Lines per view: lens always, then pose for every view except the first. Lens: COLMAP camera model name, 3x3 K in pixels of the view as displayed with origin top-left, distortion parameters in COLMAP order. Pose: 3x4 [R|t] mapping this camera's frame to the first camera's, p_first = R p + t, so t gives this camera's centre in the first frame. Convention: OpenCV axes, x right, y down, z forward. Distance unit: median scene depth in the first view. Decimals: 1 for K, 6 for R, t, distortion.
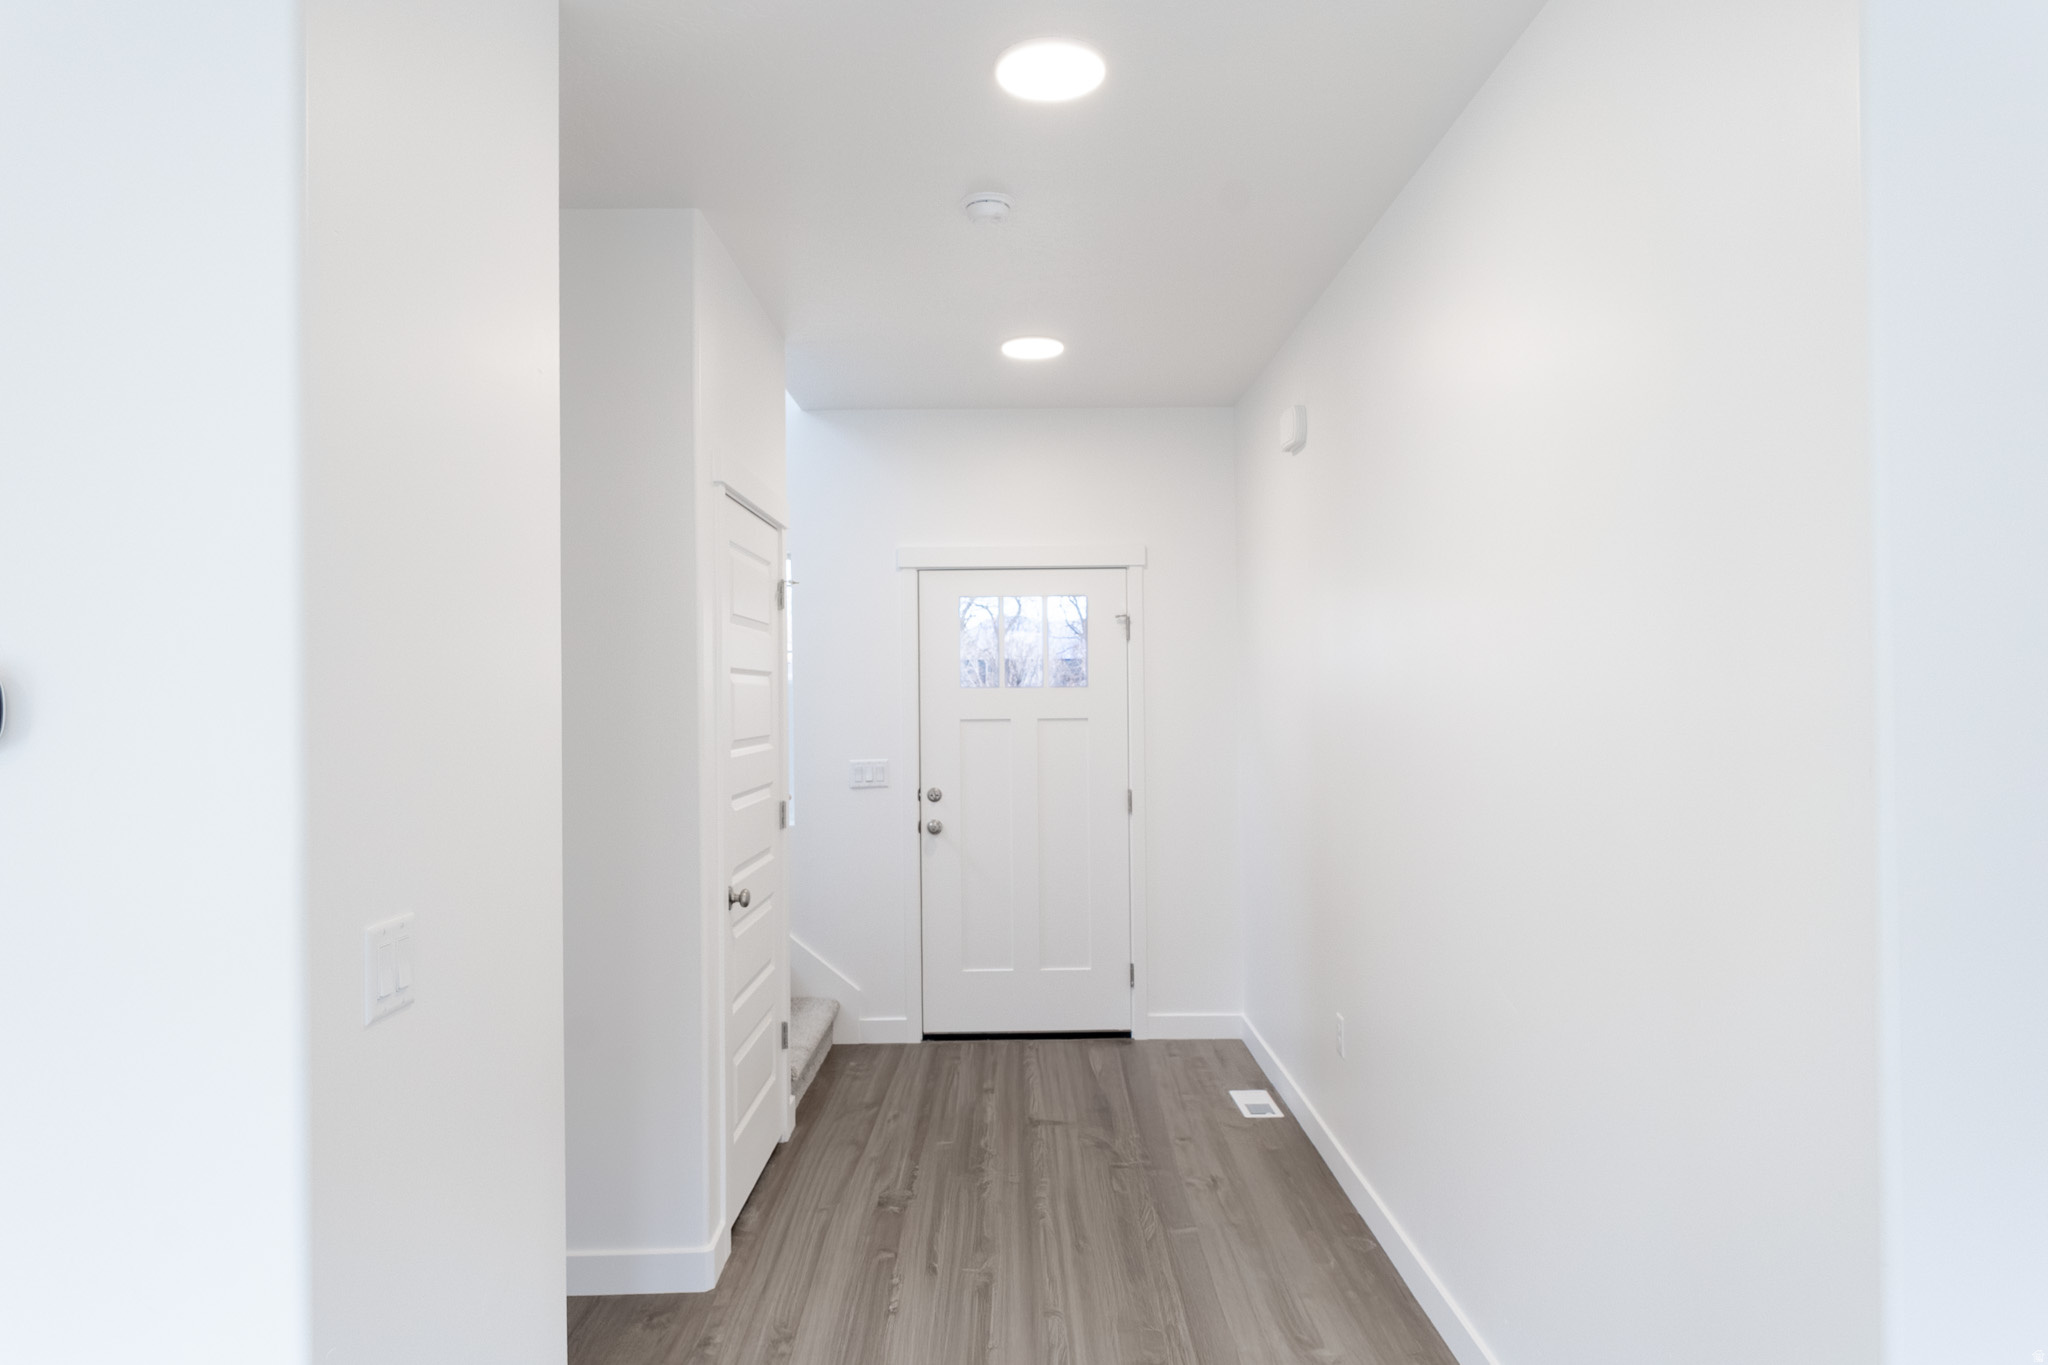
lens RADIAL K [[1236.0, 0, 1028.2], [0, 1236.0, 676.5], [0, 0, 1]] dist [0.003677, 0.000123]
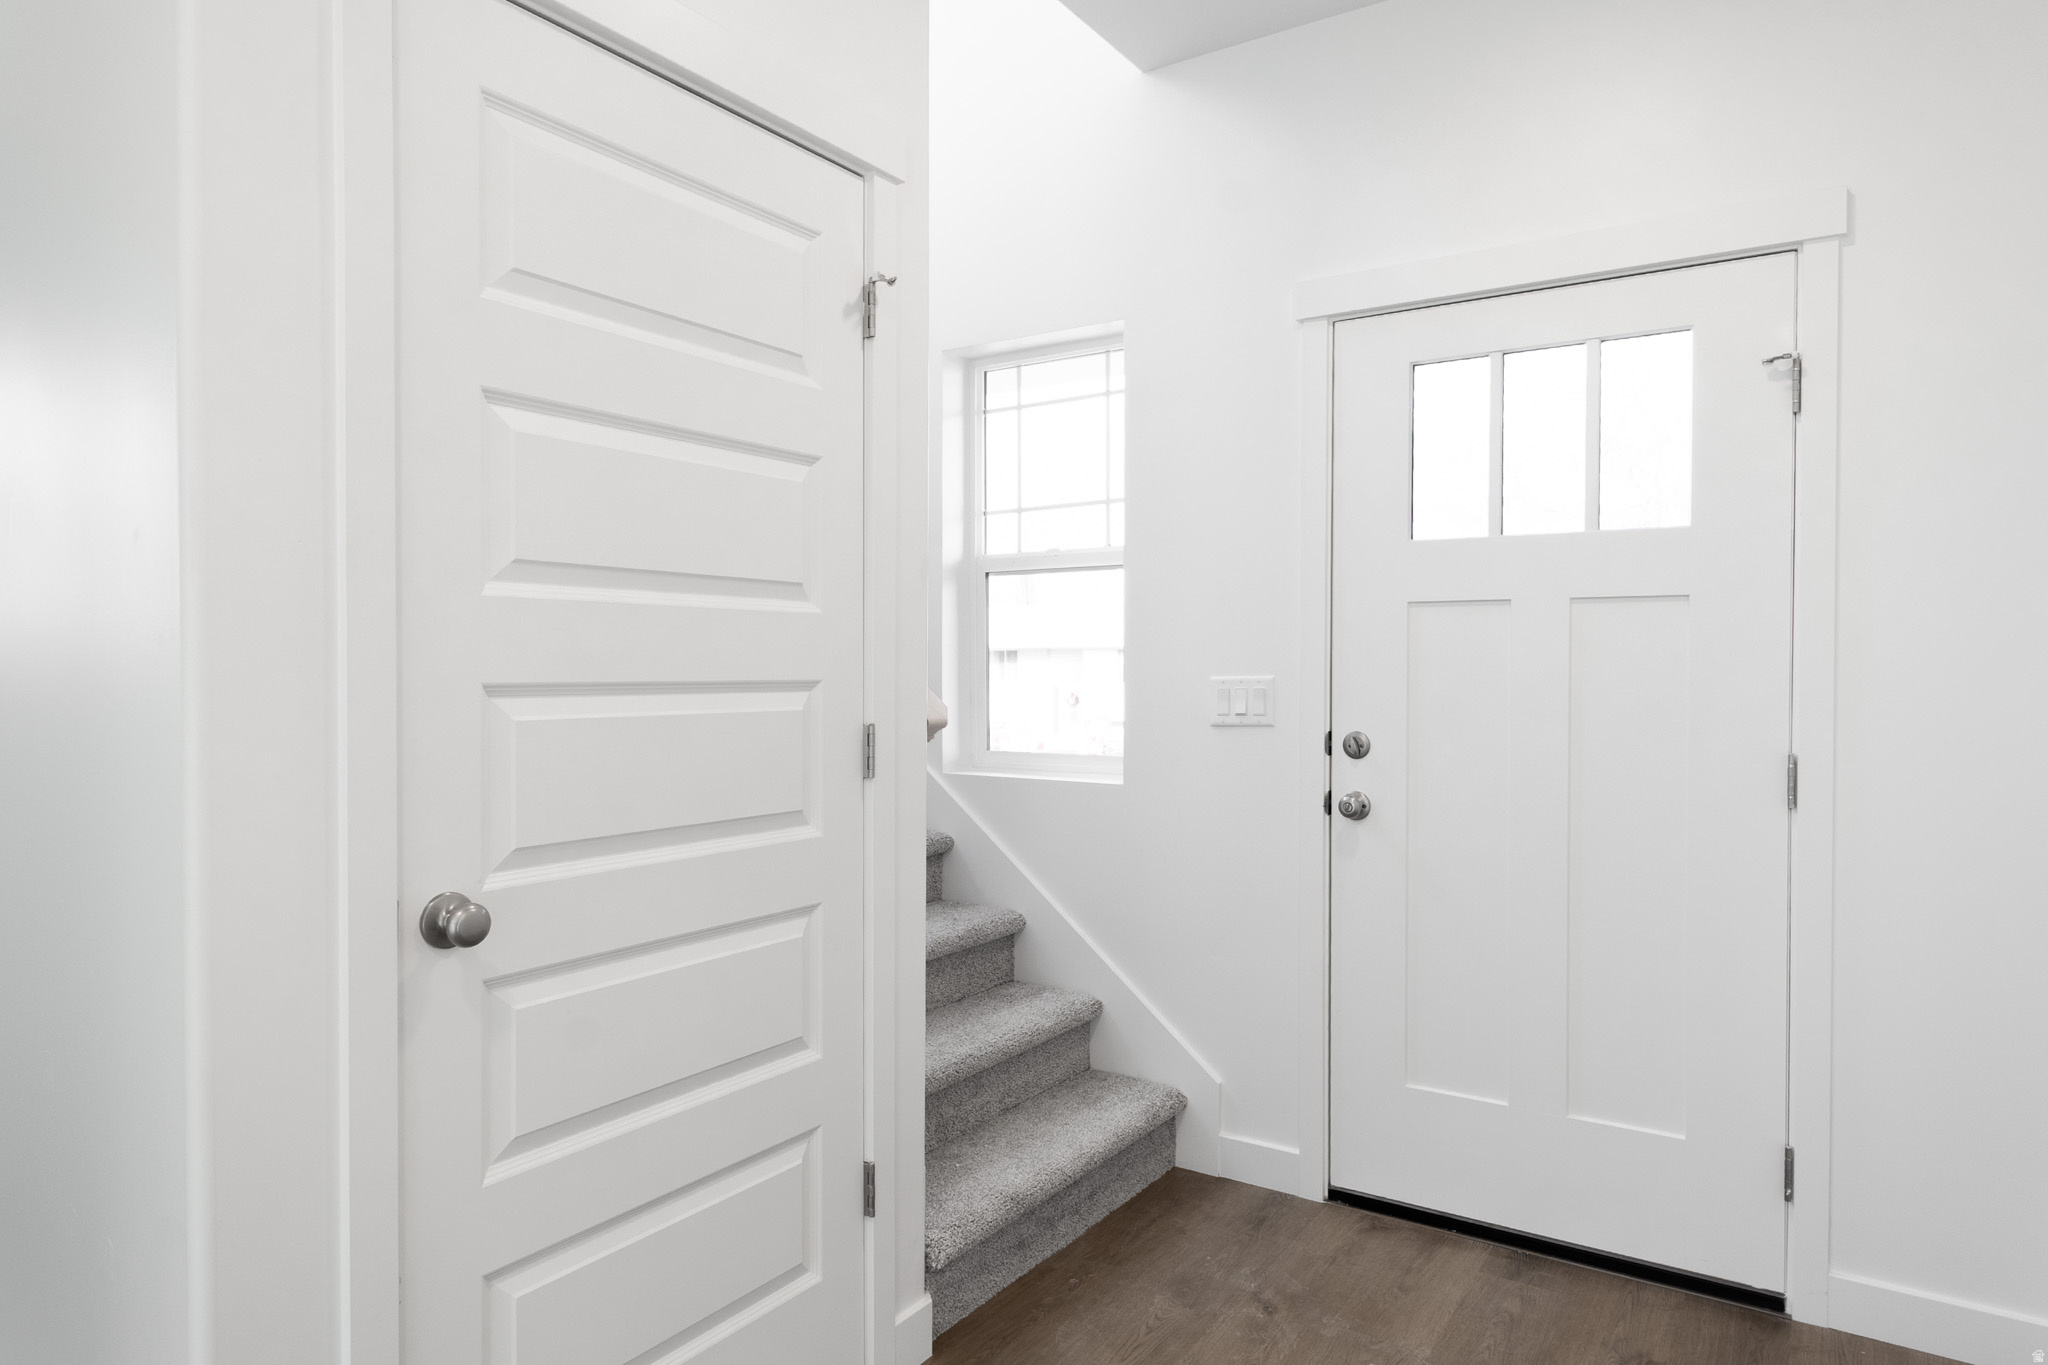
lens RADIAL K [[1236.0, 0, 1028.2], [0, 1236.0, 676.5], [0, 0, 1]] dist [0.003677, 0.000123]
pose [[0.827389, 0.017614, -0.561353, 0.104216], [-0.002547, 0.999615, 0.027613, 0.052494], [0.561623, -0.021417, 0.827116, 0.485575]]
